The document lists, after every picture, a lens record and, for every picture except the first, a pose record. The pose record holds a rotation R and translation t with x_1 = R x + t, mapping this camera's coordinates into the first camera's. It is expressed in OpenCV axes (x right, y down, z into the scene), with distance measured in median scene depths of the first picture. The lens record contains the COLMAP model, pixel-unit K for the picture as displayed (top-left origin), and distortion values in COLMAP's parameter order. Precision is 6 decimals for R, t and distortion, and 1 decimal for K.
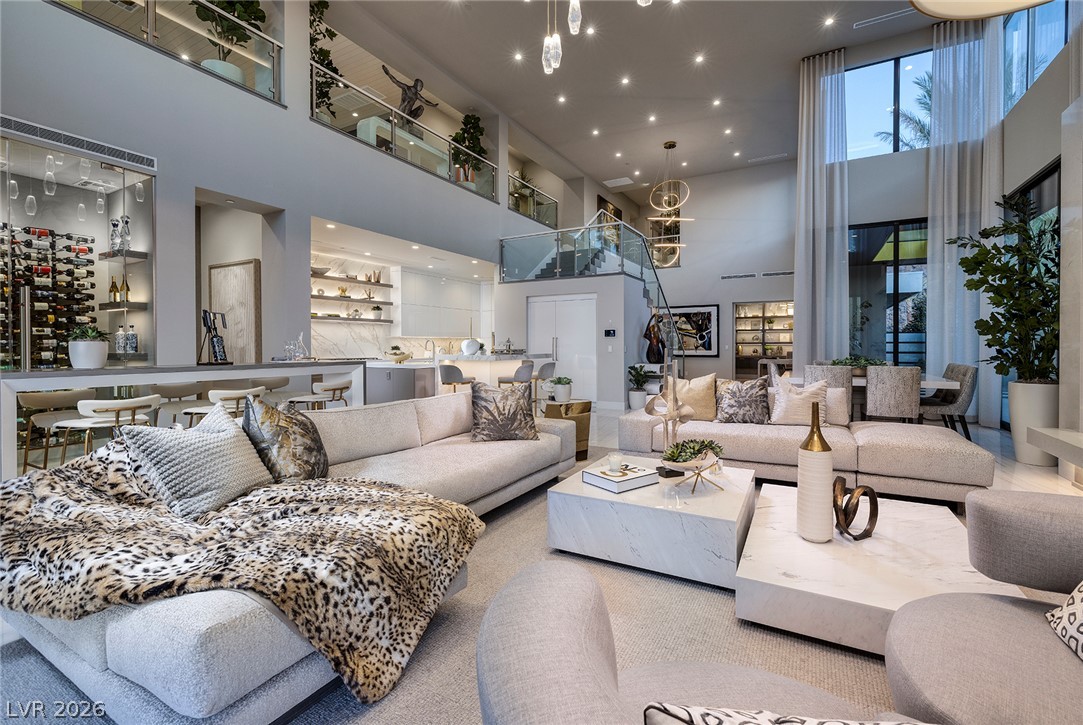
lens RADIAL K [[462.3, 0, 544.8], [0, 462.3, 352.5], [0, 0, 1]] dist [0.005442, 0.001099]
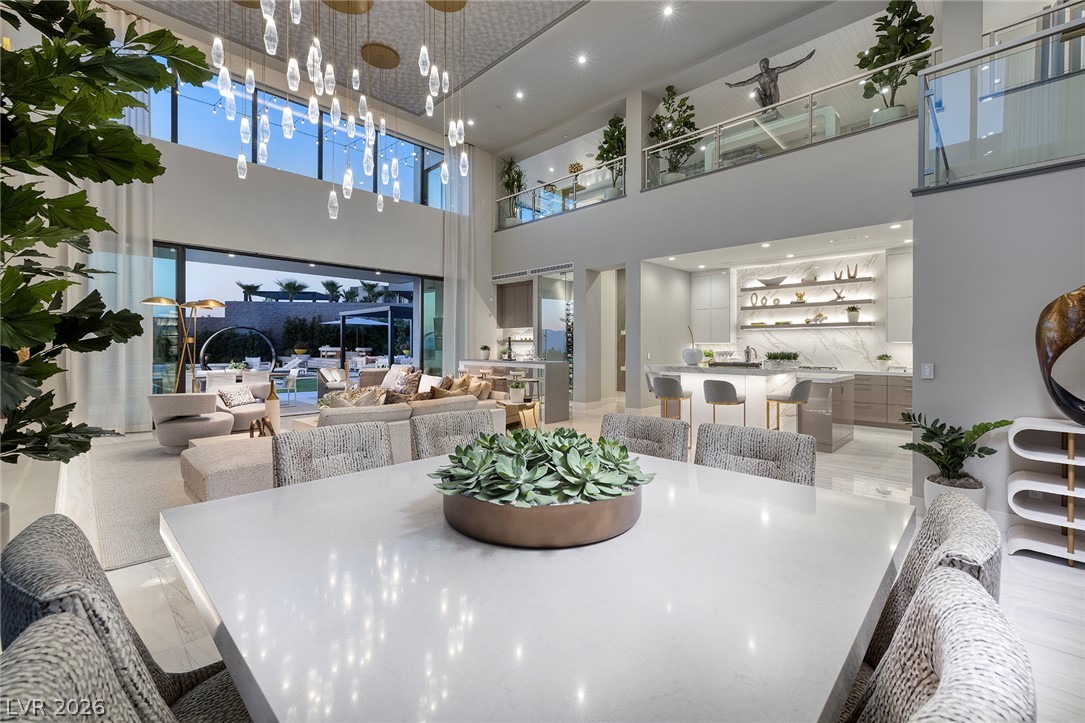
lens RADIAL K [[463.2, 0, 542.9], [0, 463.2, 352.9], [0, 0, 1]] dist [0.005442, 0.001099]
pose [[-0.250427, 0.009427, -0.968090, 0.638363], [-0.024454, 0.999572, 0.016060, -0.017964], [0.967827, 0.027695, -0.250089, 0.726150]]
